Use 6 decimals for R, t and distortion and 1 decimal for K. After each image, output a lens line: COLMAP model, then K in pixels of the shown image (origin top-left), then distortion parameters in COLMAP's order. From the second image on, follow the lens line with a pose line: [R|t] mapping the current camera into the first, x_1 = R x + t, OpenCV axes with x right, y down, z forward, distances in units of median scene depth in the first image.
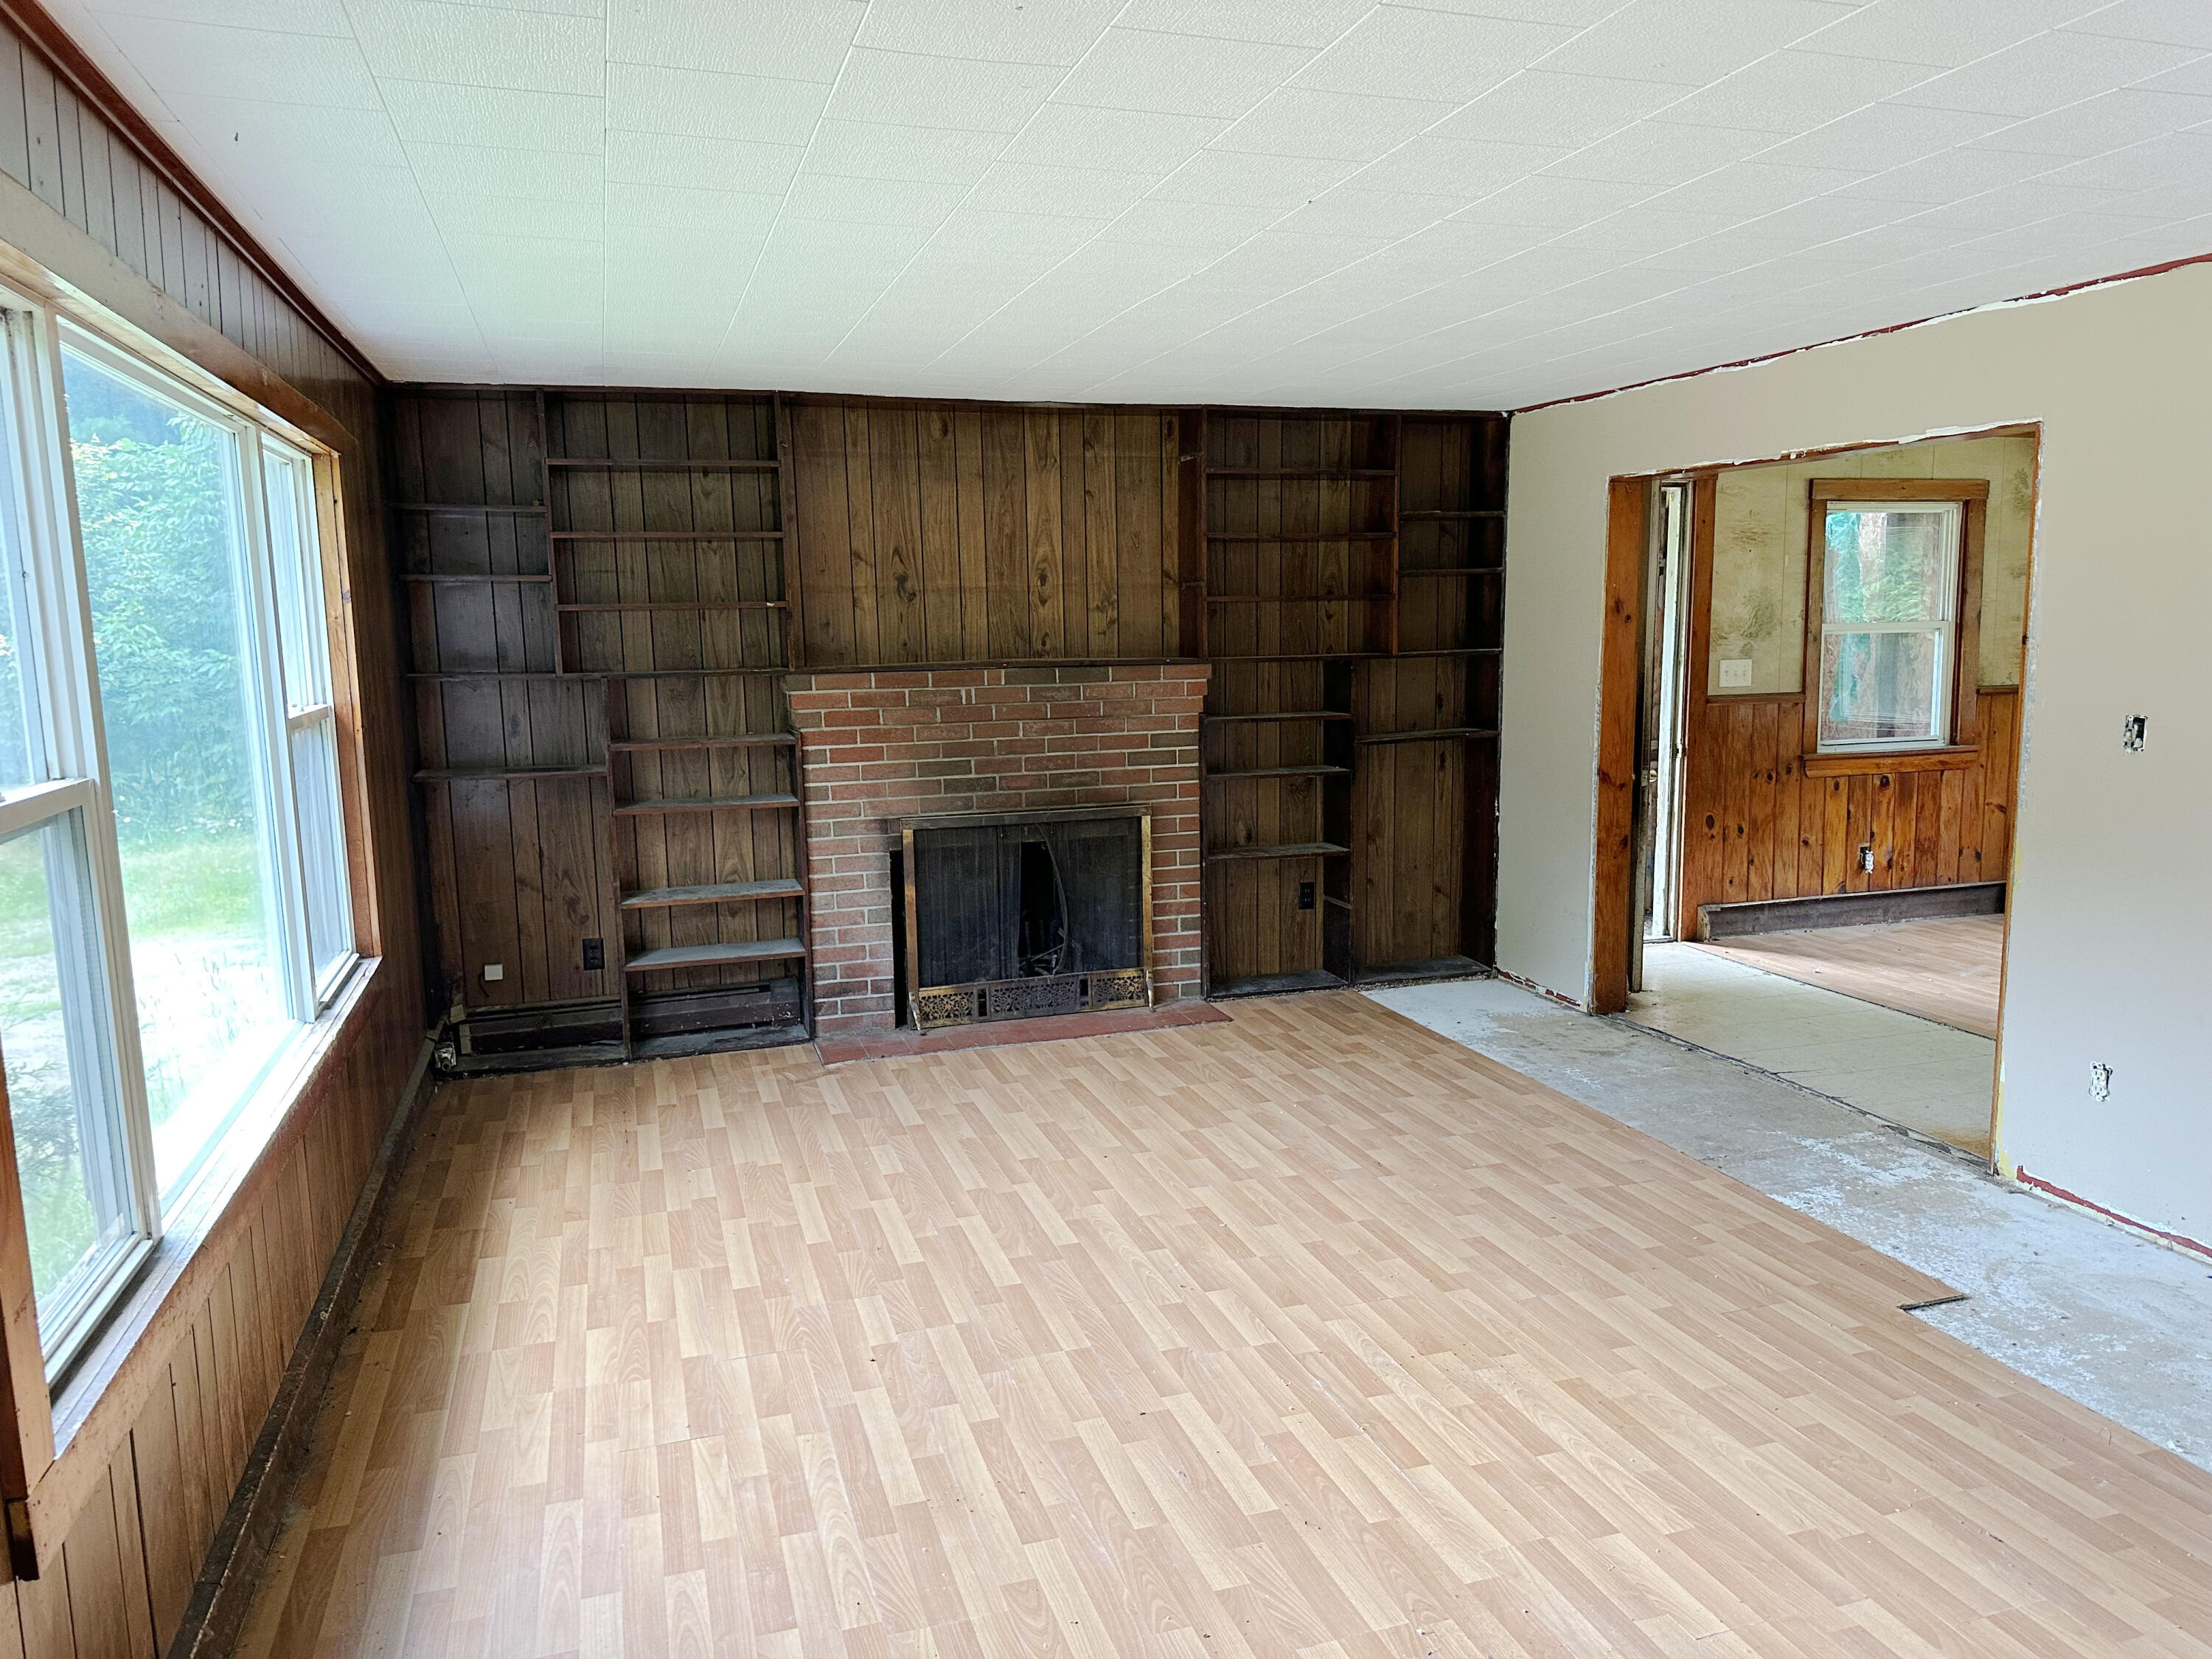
lens RADIAL K [[1573.7, 0, 1106.6], [0, 1573.7, 843.3], [0, 0, 1]] dist [0.046906, -0.037181]
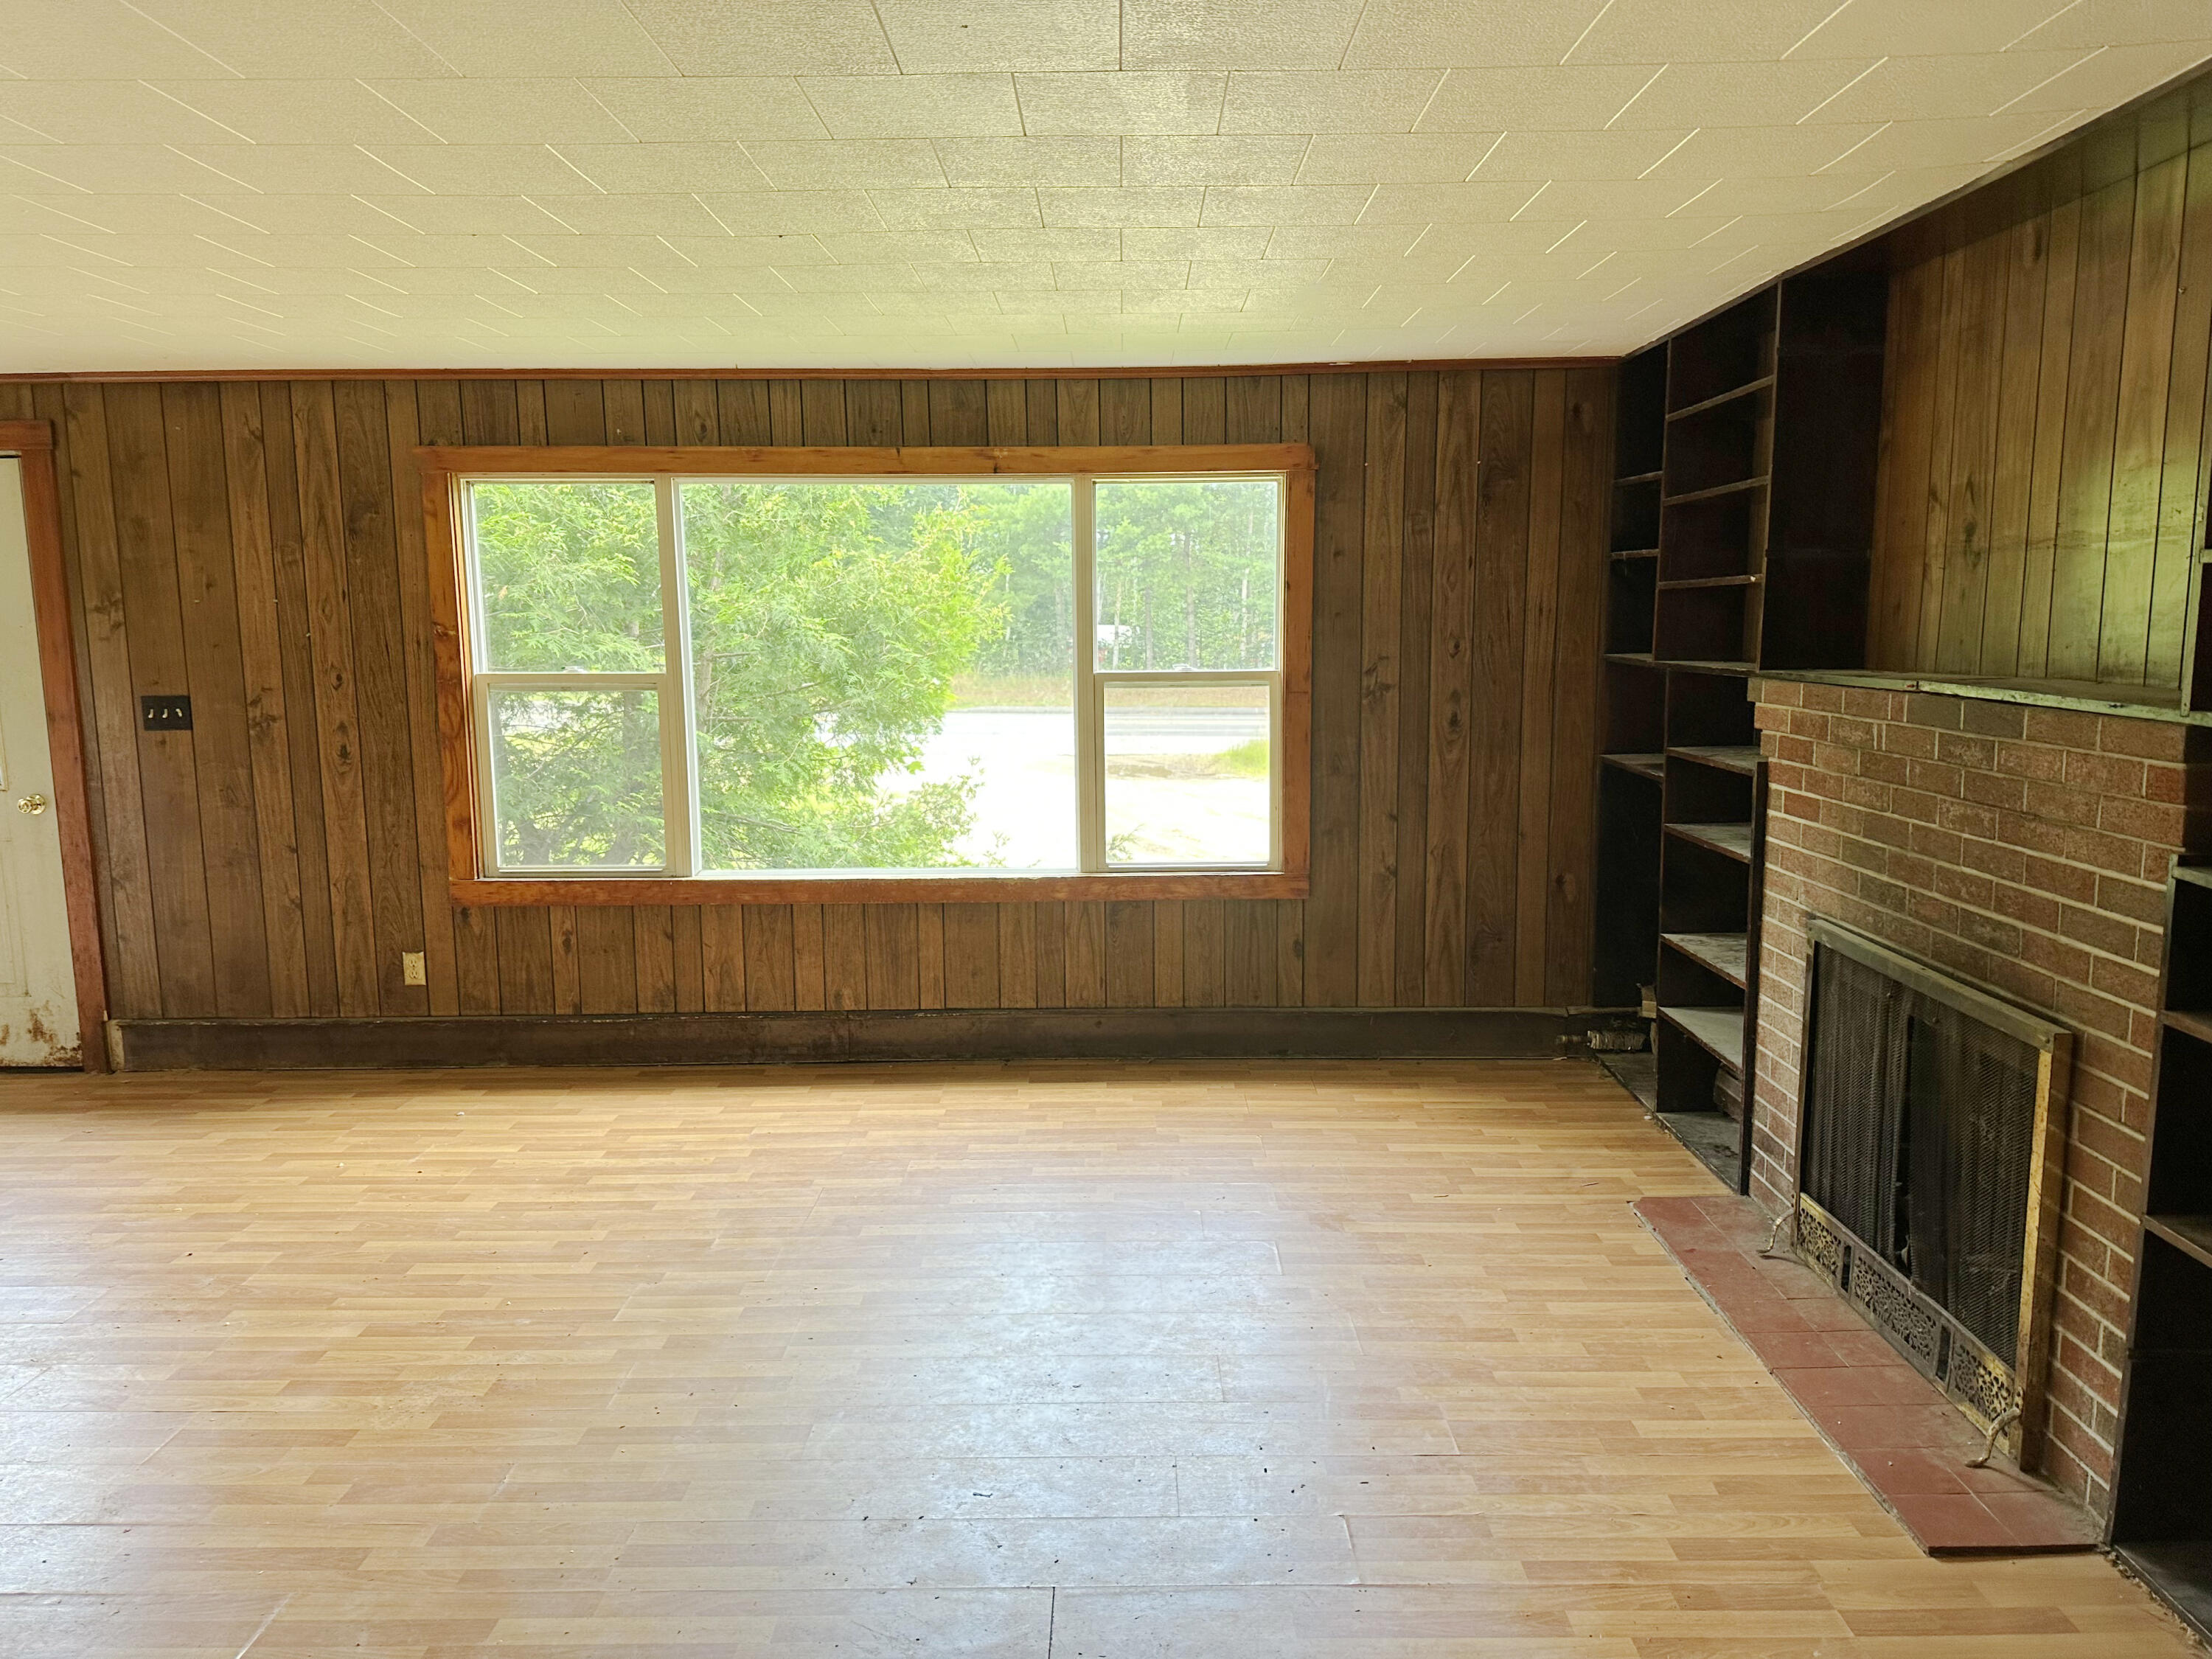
lens RADIAL K [[1492.5, 0, 1063.6], [0, 1492.5, 816.8], [0, 0, 1]] dist [0.083099, -0.088517]
pose [[-0.320599, 0.148189, -0.935551, 0.520203], [-0.118408, 0.973669, 0.194803, -0.136496], [0.939785, 0.173230, -0.294611, 0.882285]]
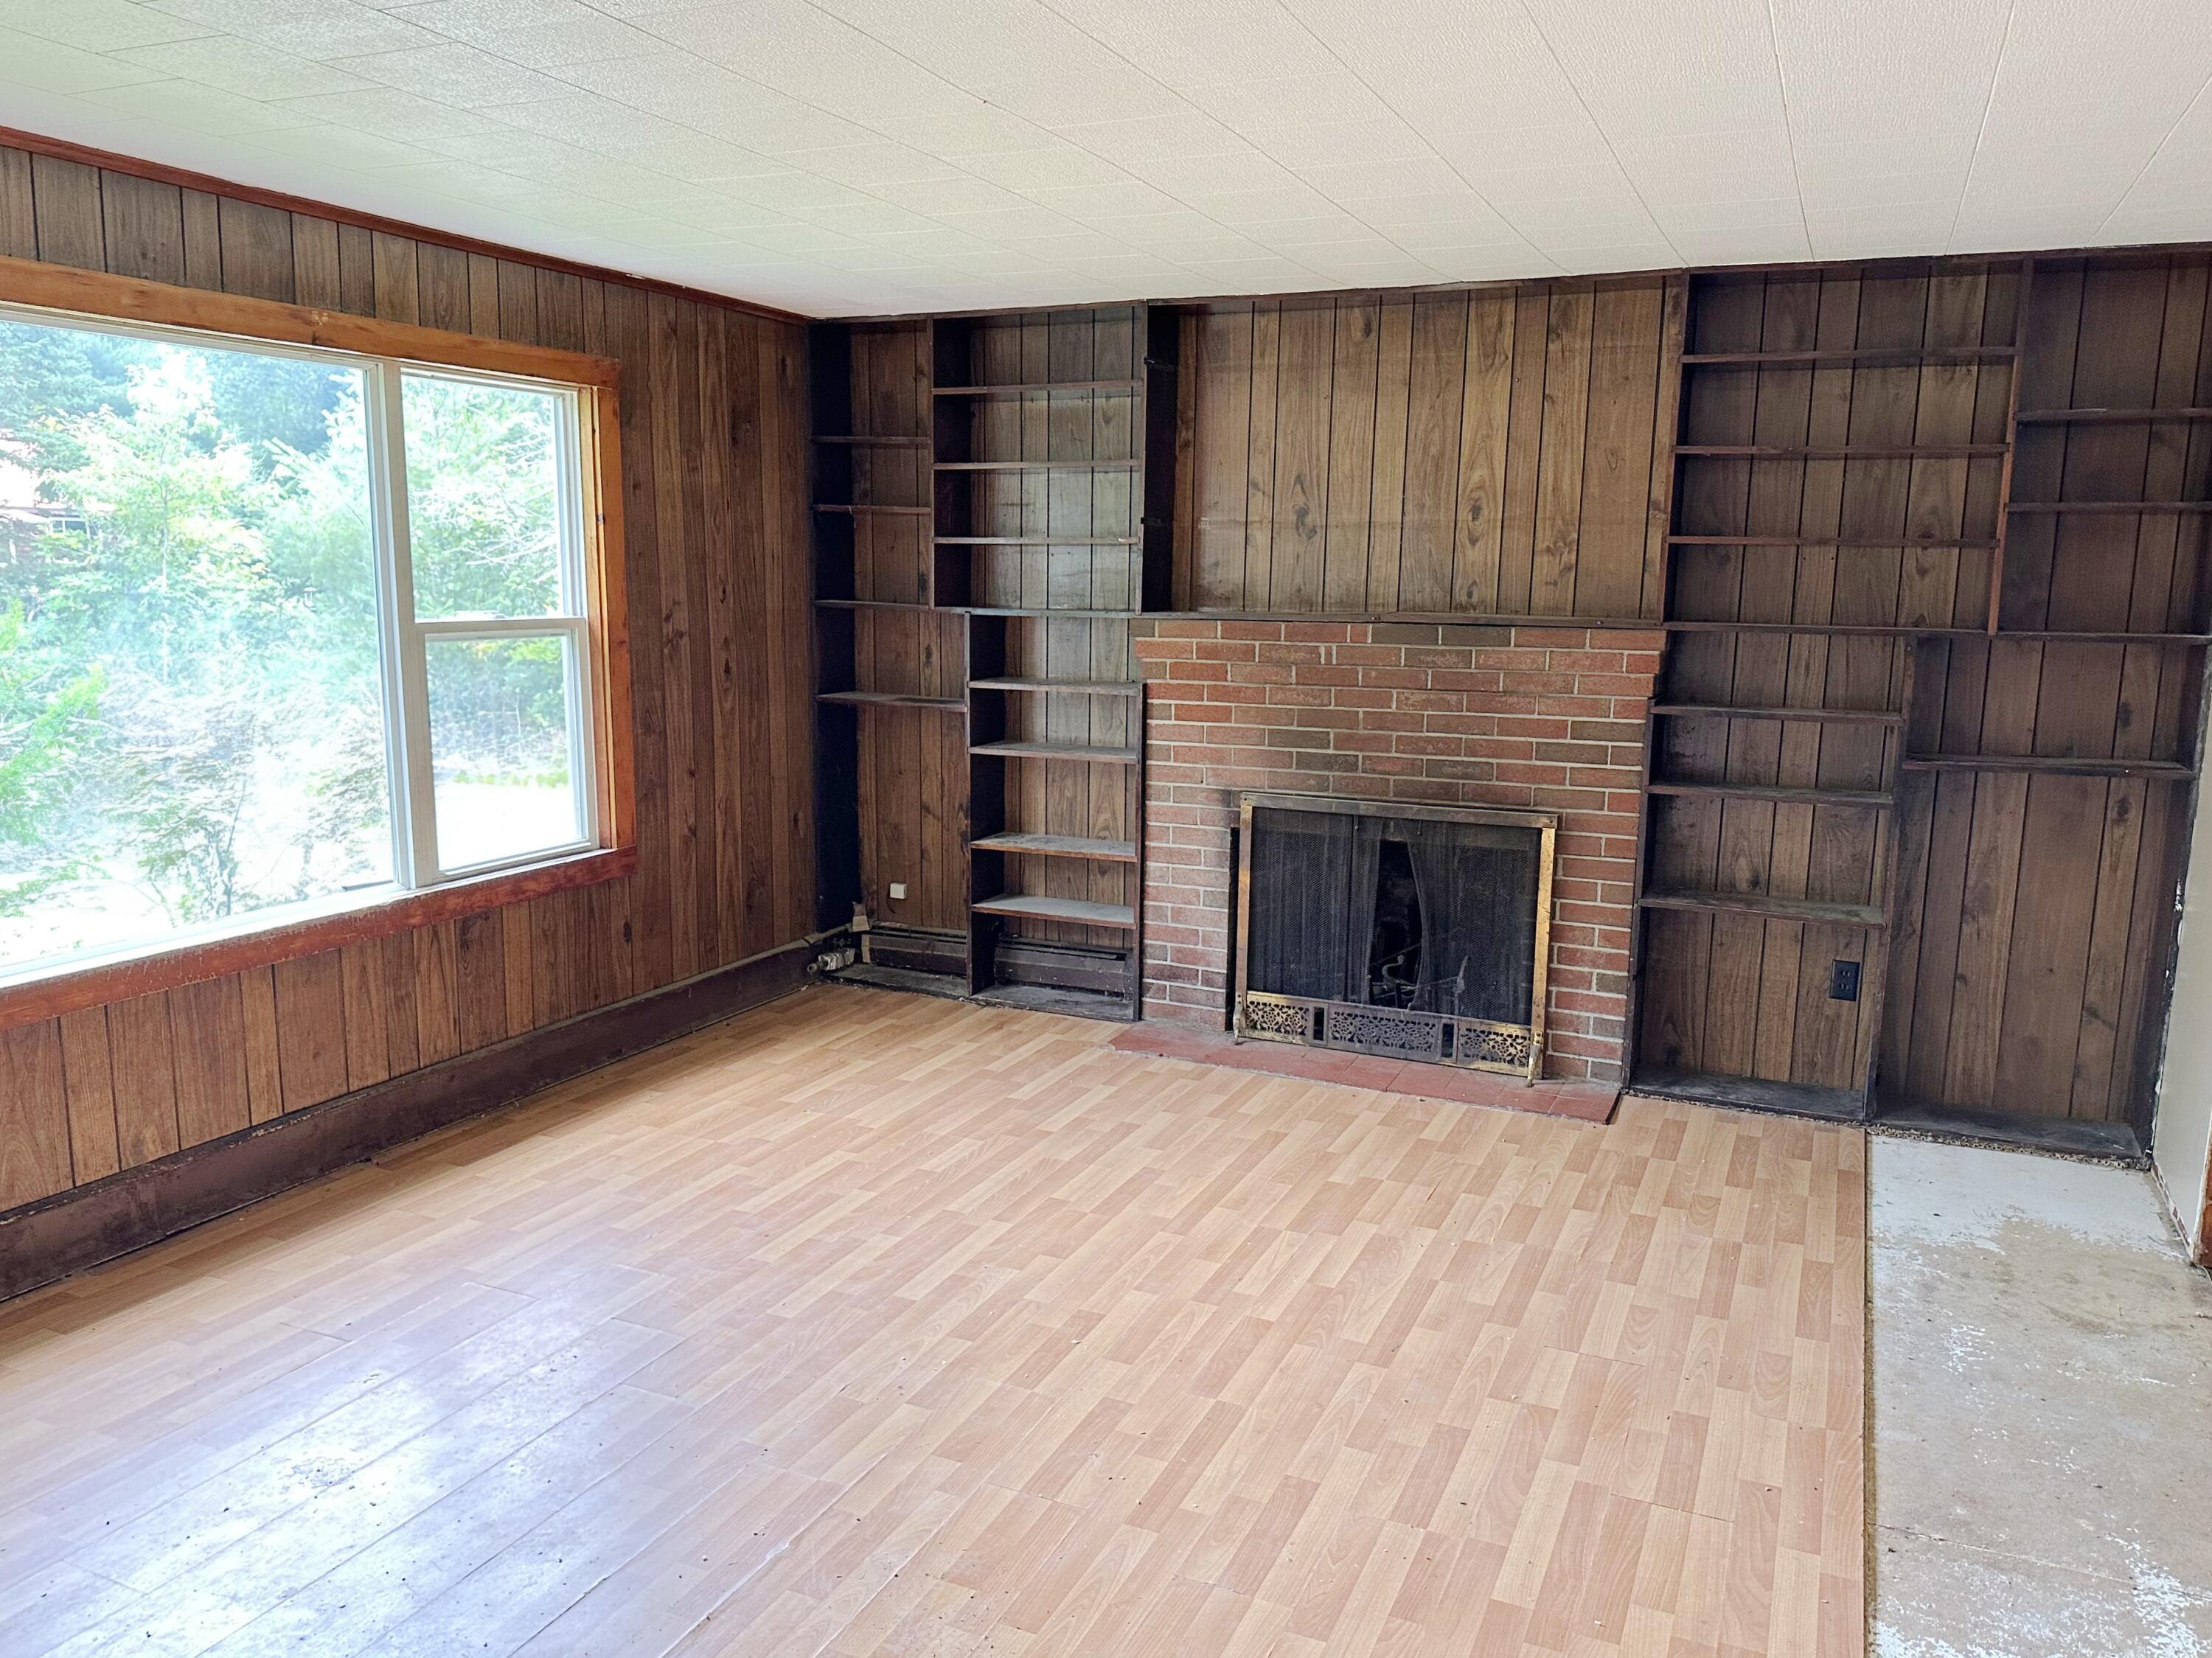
lens RADIAL K [[1653.8, 0, 1048.2], [0, 1653.8, 828.3], [0, 0, 1]] dist [0.151604, -0.307734]
pose [[0.725886, 0.134786, -0.674479, 0.404021], [-0.122524, 0.990267, 0.066029, -0.042387], [0.676814, 0.034711, 0.735335, 0.258118]]
